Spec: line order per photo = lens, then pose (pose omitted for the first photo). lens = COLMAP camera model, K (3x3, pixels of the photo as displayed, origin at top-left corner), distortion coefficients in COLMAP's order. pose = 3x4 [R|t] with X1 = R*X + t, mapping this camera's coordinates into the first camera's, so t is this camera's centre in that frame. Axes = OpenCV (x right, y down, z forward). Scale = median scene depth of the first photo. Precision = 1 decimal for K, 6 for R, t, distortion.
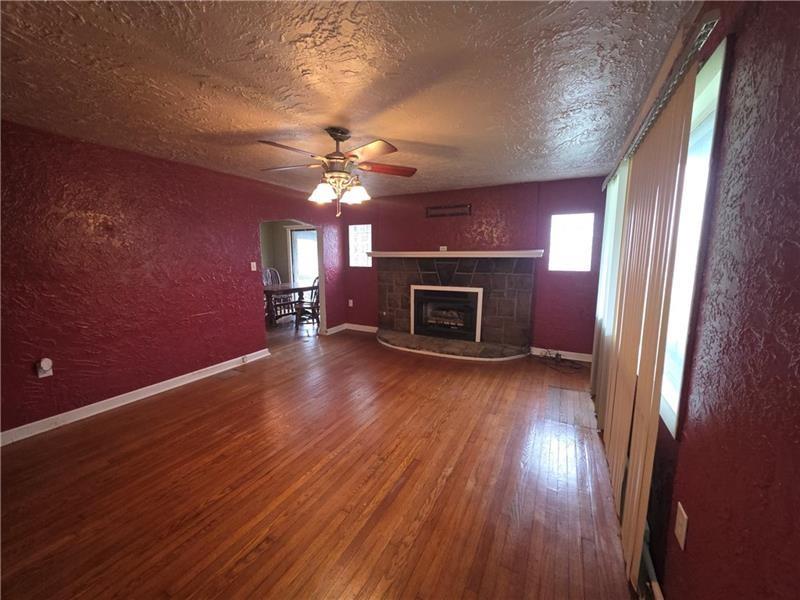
lens RADIAL K [[321.8, 0, 398.5], [0, 321.8, 300.5], [0, 0, 1]] dist [0.002101, -0.000395]
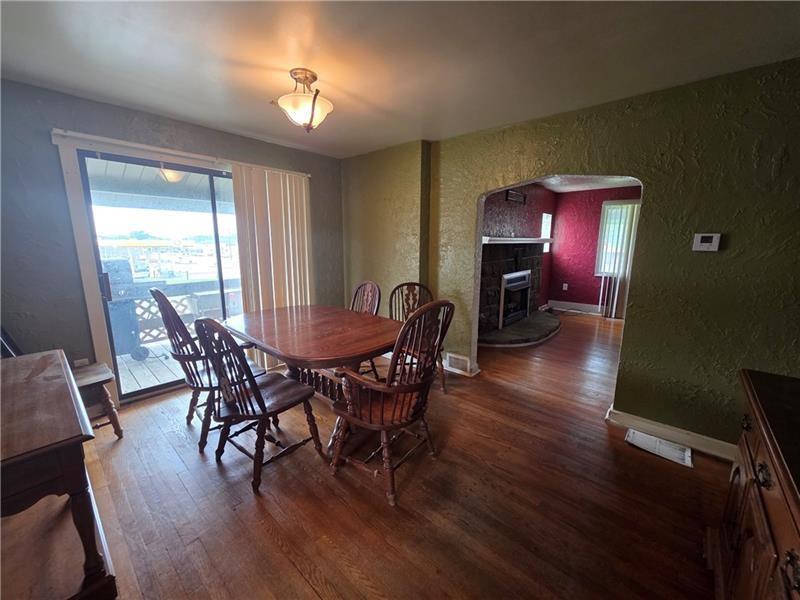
lens RADIAL K [[321.8, 0, 399.7], [0, 321.8, 298.3], [0, 0, 1]] dist [0.002101, -0.000395]
pose [[0.246832, -0.172073, 0.953659, -0.985212], [0.125787, 0.981472, 0.144534, -0.165832], [-0.960860, 0.084282, 0.263903, 1.157754]]
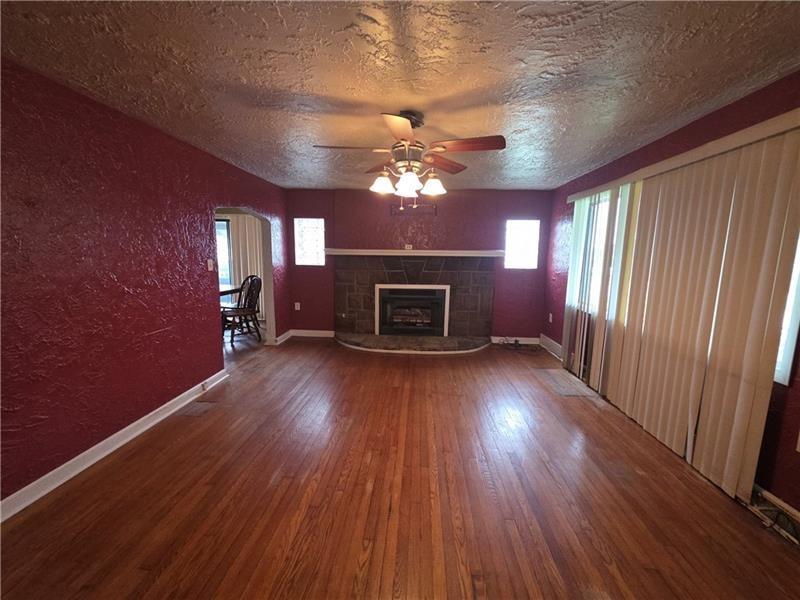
lens RADIAL K [[321.8, 0, 400.1], [0, 321.8, 302.6], [0, 0, 1]] dist [0.002101, -0.000395]
pose [[0.914026, -0.048913, 0.402695, -0.315335], [0.043612, 0.998799, 0.022327, -0.012325], [-0.403303, -0.002845, 0.915062, 0.096543]]
